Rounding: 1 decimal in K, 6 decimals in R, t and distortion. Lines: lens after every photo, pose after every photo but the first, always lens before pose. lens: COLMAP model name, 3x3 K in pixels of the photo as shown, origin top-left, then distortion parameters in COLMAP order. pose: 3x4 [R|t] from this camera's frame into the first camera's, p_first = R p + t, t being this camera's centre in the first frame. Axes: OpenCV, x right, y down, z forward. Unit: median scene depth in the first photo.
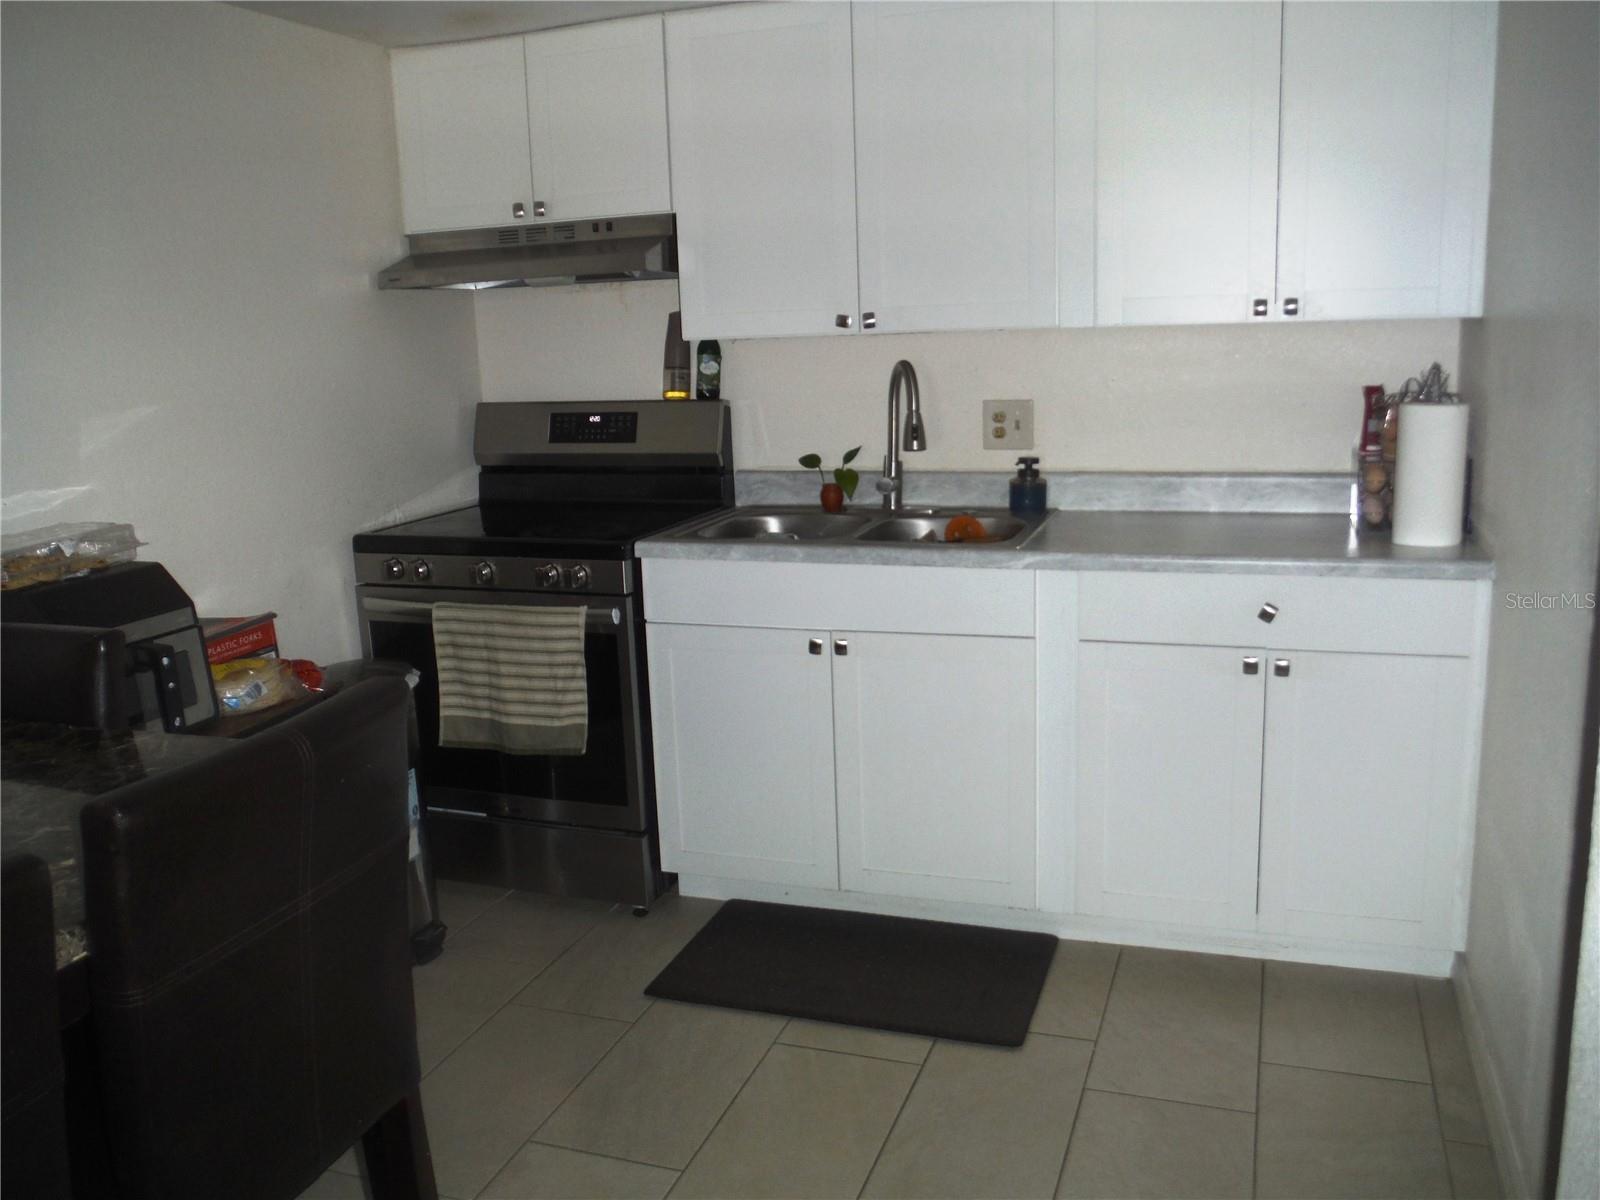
lens RADIAL K [[1375.3, 0, 801.8], [0, 1375.3, 589.6], [0, 0, 1]] dist [-0.044619, 0.009194]
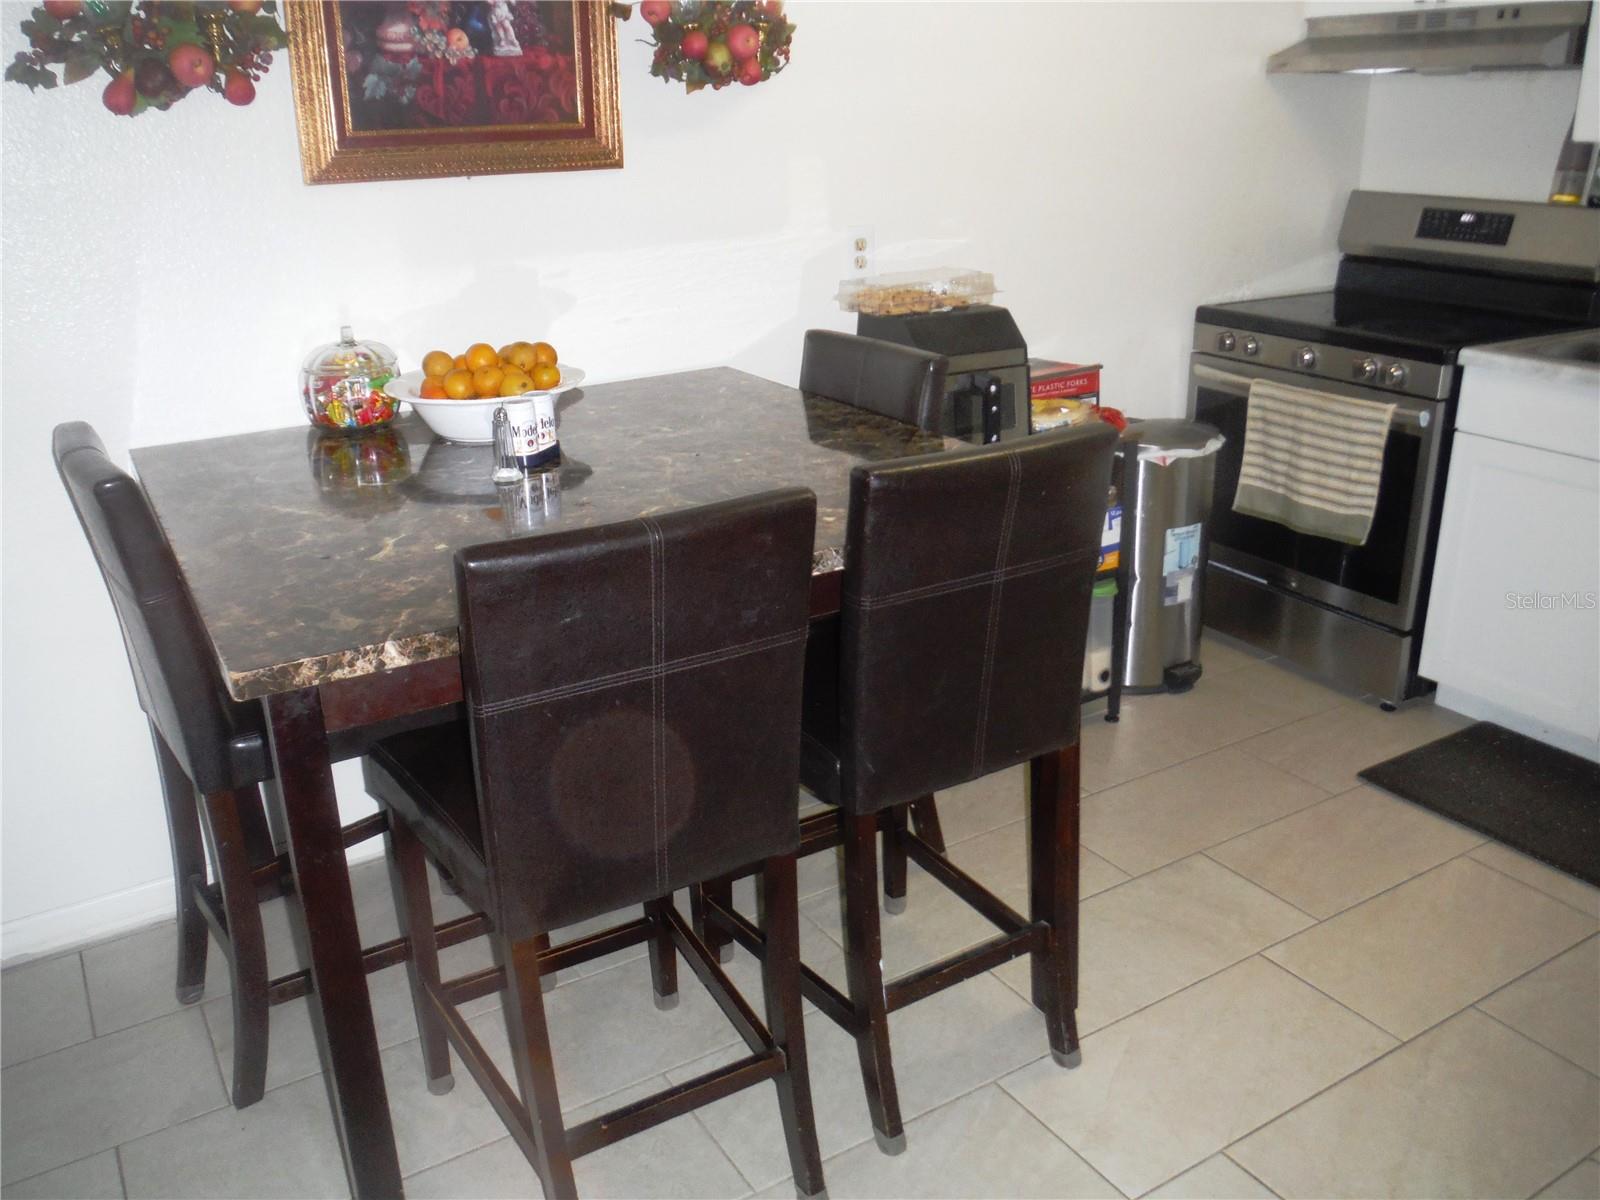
lens RADIAL K [[1375.3, 0, 801.8], [0, 1375.3, 589.6], [0, 0, 1]] dist [-0.044619, 0.009194]
pose [[0.781760, 0.237096, -0.576746, 0.112860], [-0.138701, 0.967842, 0.209869, -0.006007], [0.607958, -0.084072, 0.789505, -0.078427]]
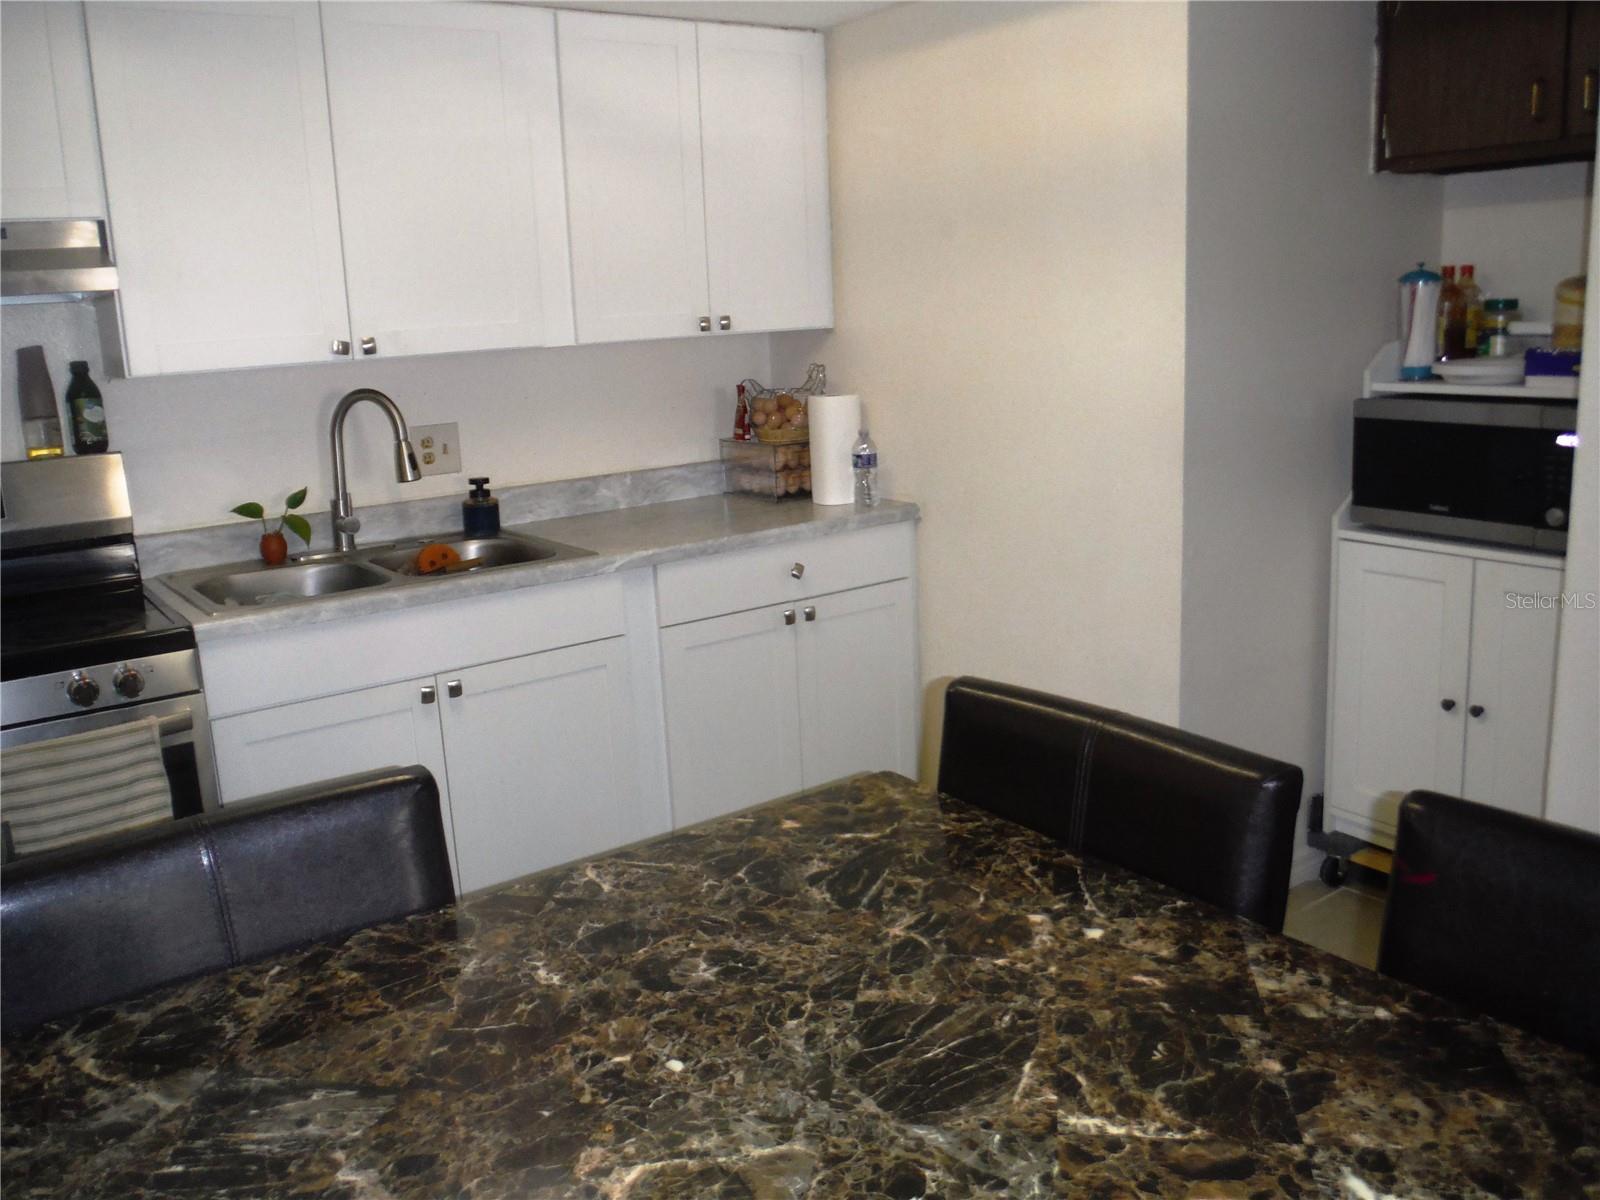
lens RADIAL K [[1375.3, 0, 801.8], [0, 1375.3, 589.6], [0, 0, 1]] dist [-0.044619, 0.009194]
pose [[0.567698, -0.162481, 0.807043, -0.548835], [0.187326, 0.980108, 0.065553, -0.039163], [-0.801641, 0.113966, 0.586843, 0.236138]]
